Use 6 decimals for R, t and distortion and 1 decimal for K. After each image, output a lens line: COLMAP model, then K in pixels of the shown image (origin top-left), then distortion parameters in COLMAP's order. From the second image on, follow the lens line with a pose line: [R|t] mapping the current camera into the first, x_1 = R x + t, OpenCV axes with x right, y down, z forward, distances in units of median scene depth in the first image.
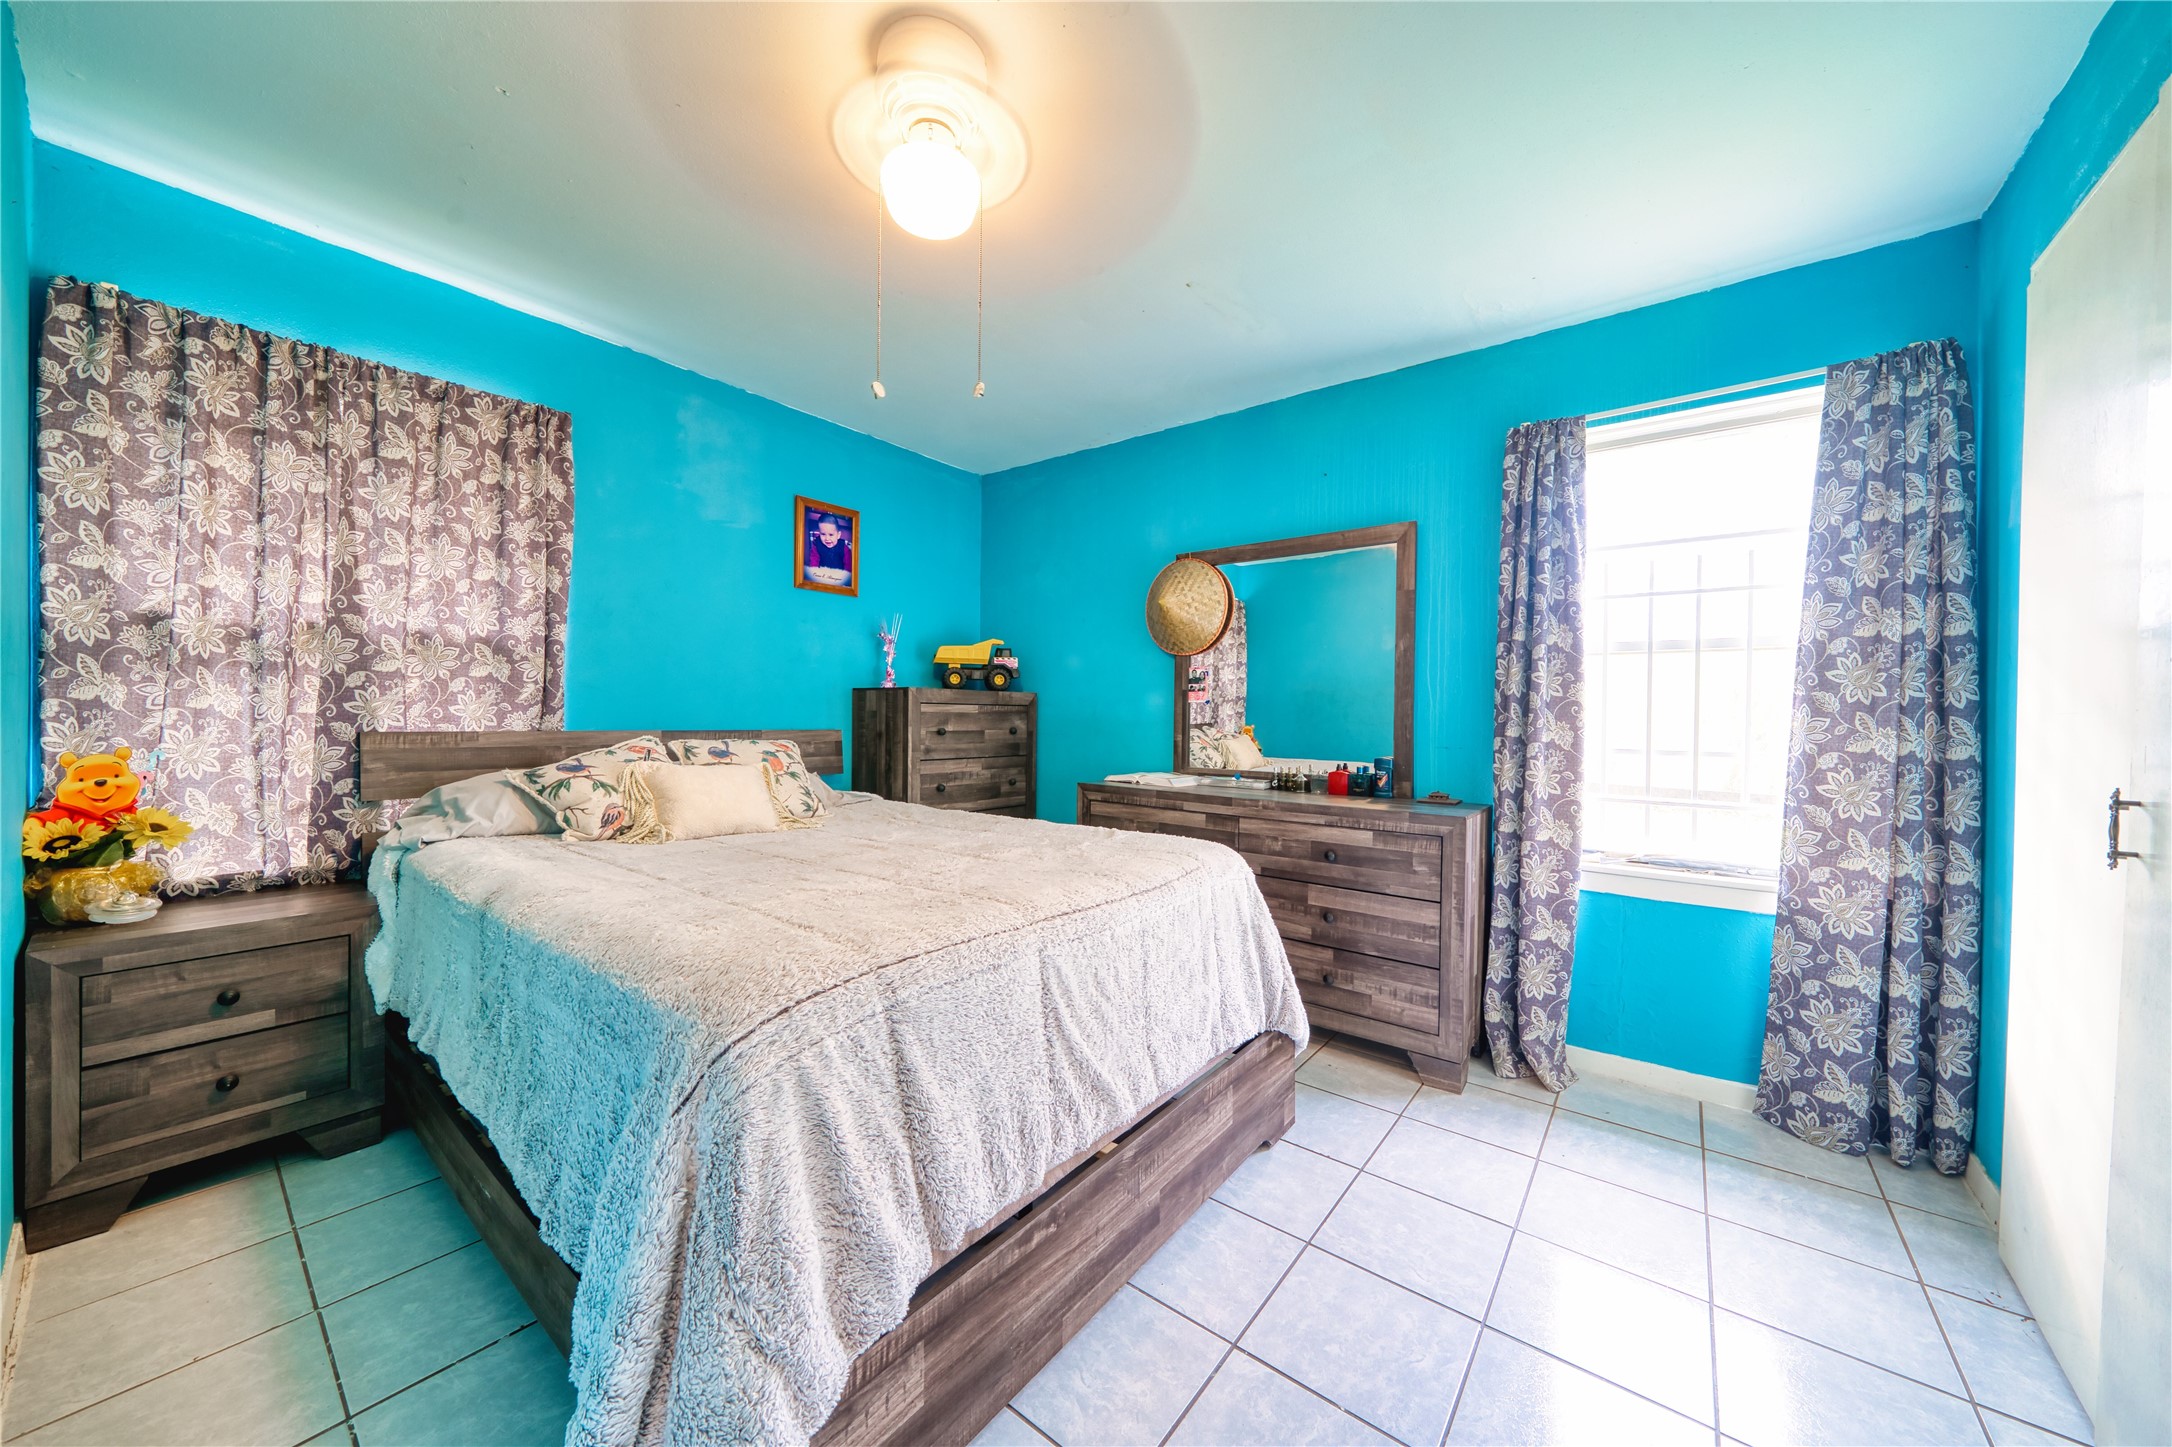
lens RADIAL K [[750.1, 0, 1089.1], [0, 750.1, 718.0], [0, 0, 1]] dist [-0.006921, -0.000058]
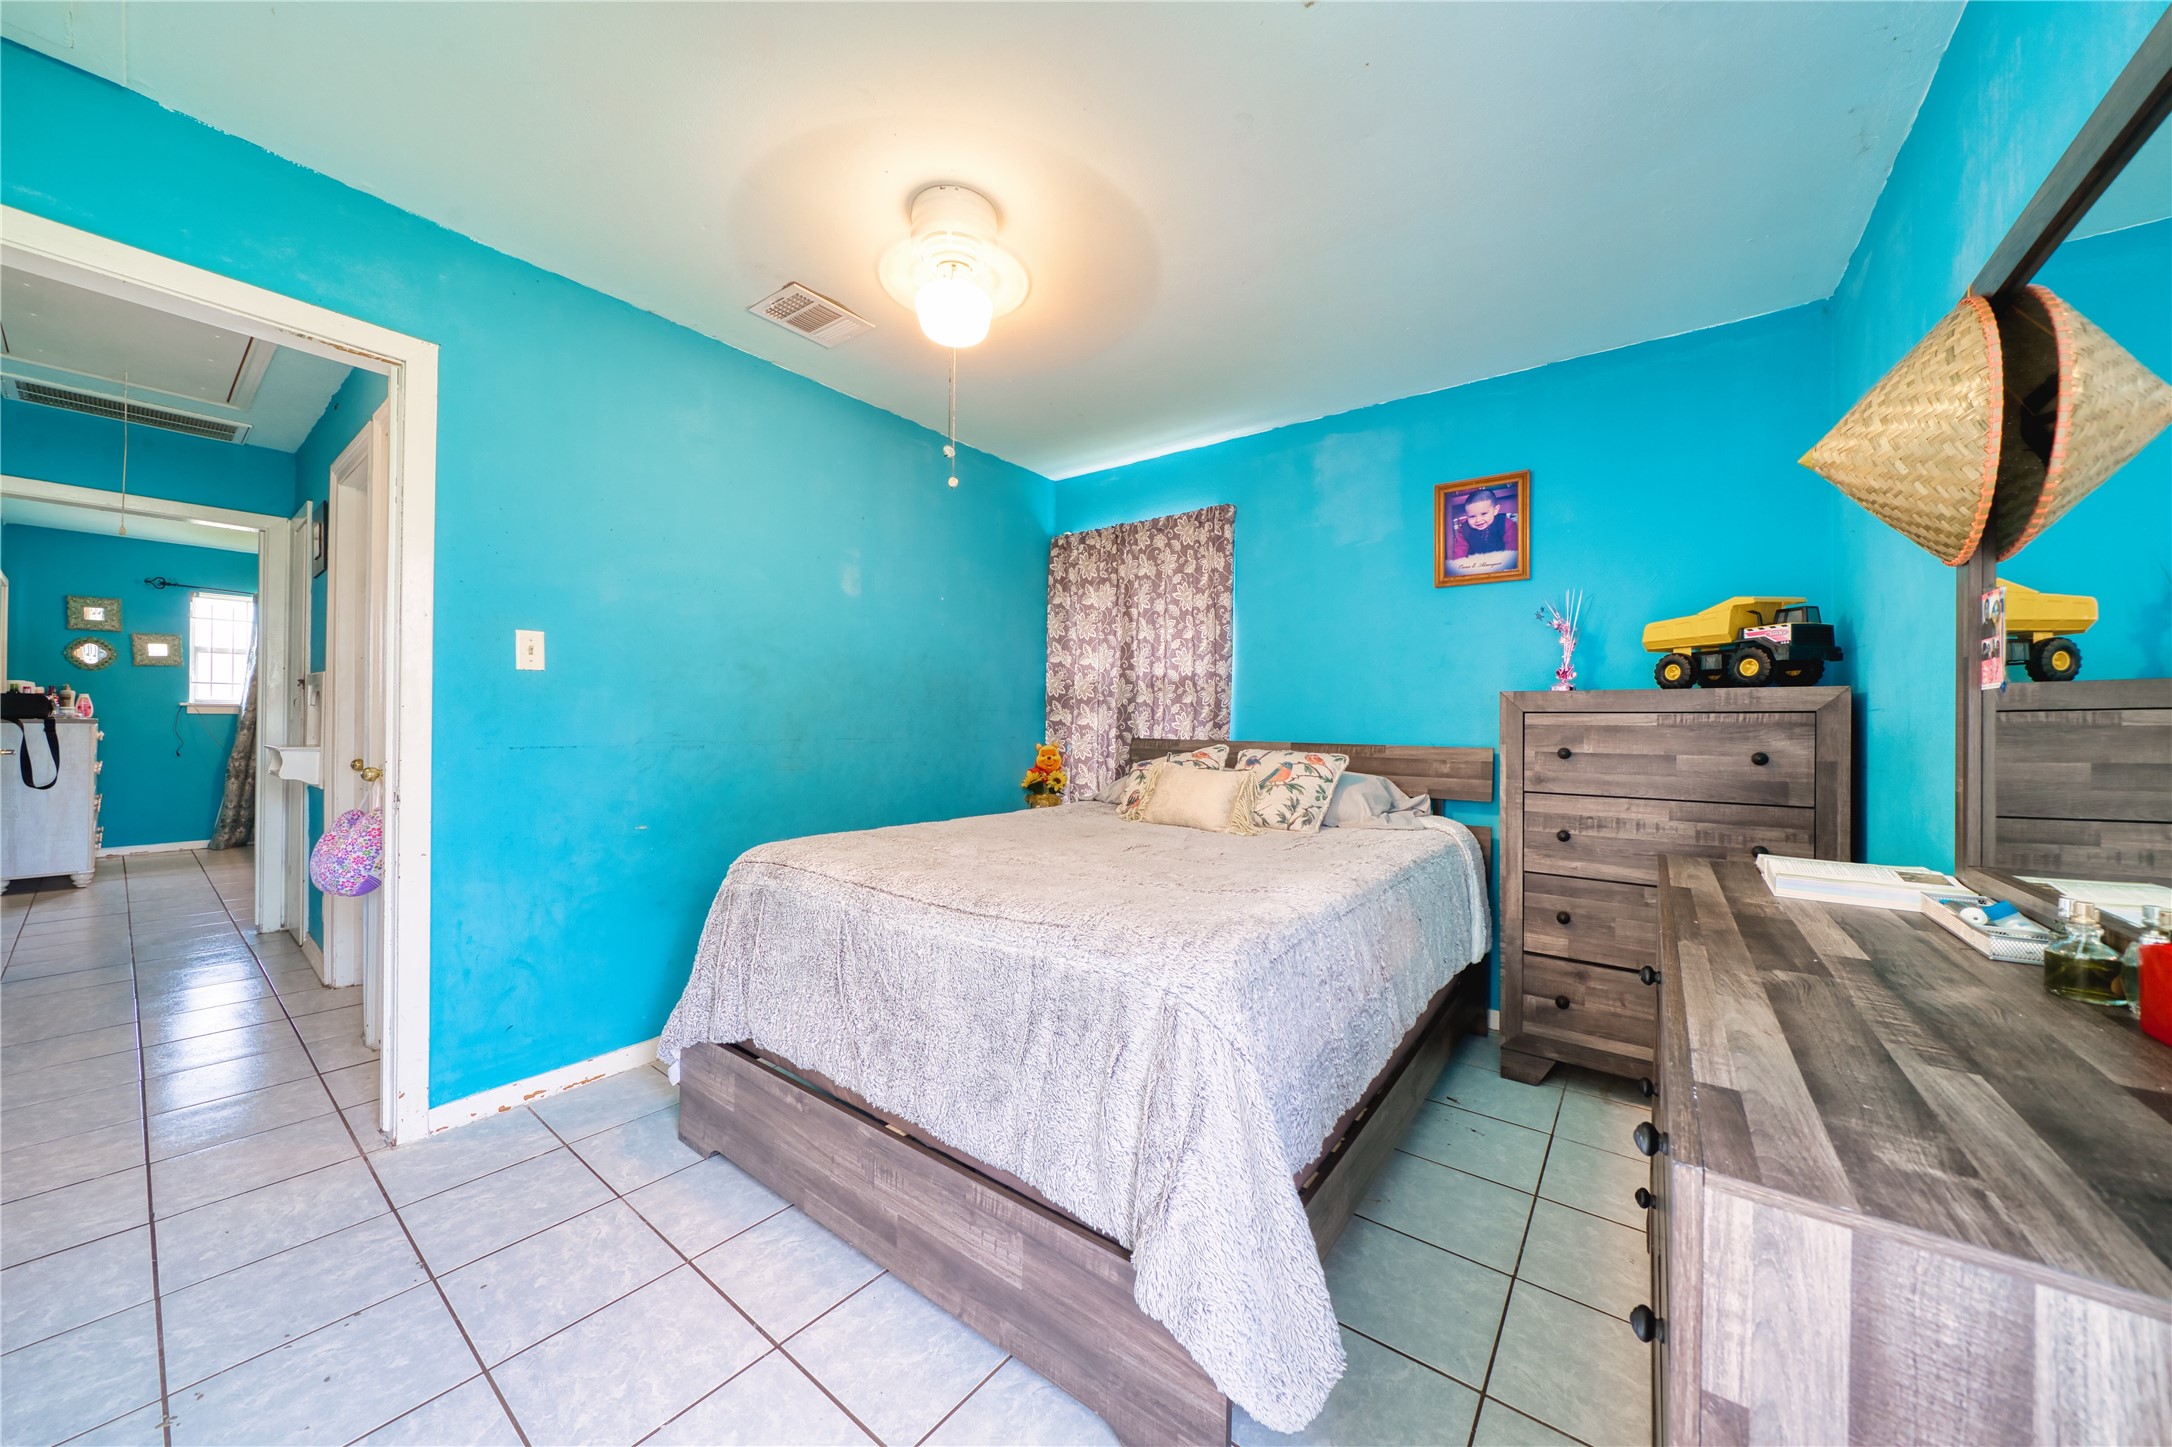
lens RADIAL K [[750.1, 0, 1088.2], [0, 750.1, 723.4], [0, 0, 1]] dist [-0.006921, -0.000058]
pose [[0.012966, -0.013186, -0.999829, 0.645845], [-0.013813, 0.999815, -0.013365, 0.008106], [0.999821, 0.013984, 0.012781, 0.744052]]
